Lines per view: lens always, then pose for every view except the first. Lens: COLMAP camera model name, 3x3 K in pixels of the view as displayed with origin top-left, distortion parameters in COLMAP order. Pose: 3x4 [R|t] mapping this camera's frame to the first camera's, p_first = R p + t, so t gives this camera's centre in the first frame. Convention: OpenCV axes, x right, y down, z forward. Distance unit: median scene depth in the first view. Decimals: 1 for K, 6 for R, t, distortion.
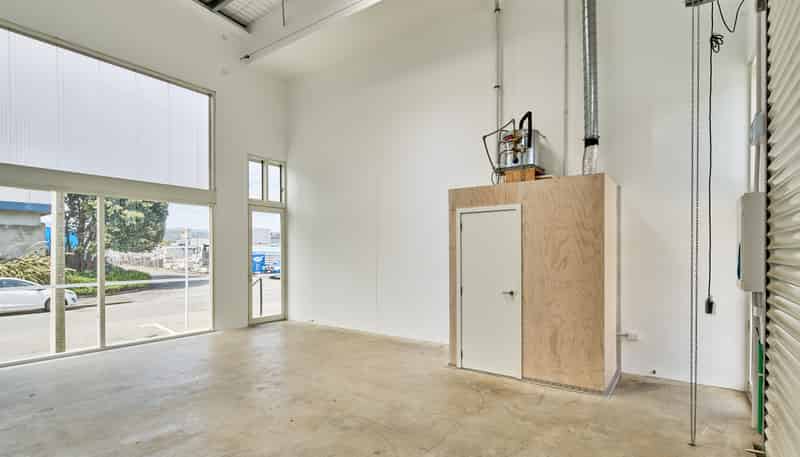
lens RADIAL K [[390.3, 0, 402.6], [0, 390.3, 251.8], [0, 0, 1]] dist [-0.000610, 0.000233]
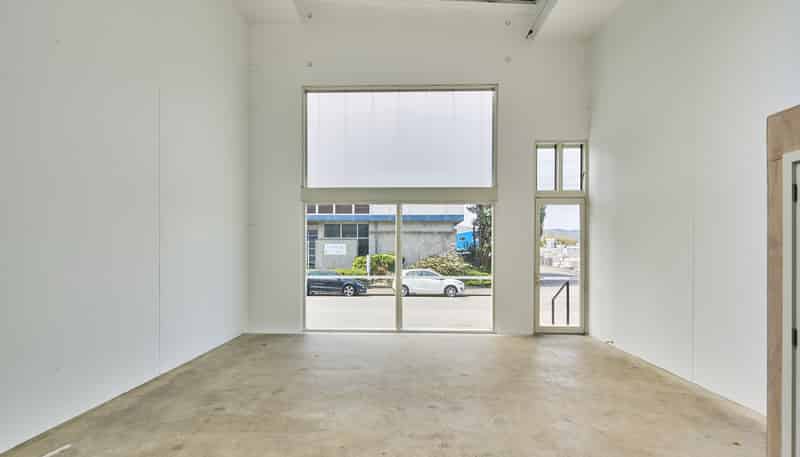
lens RADIAL K [[390.3, 0, 402.6], [0, 390.3, 251.8], [0, 0, 1]] dist [-0.000610, 0.000233]
pose [[0.558059, 0.002768, -0.829797, 0.161965], [-0.001943, 0.999996, 0.002029, 0.001157], [0.829799, 0.000480, 0.558062, 0.233430]]
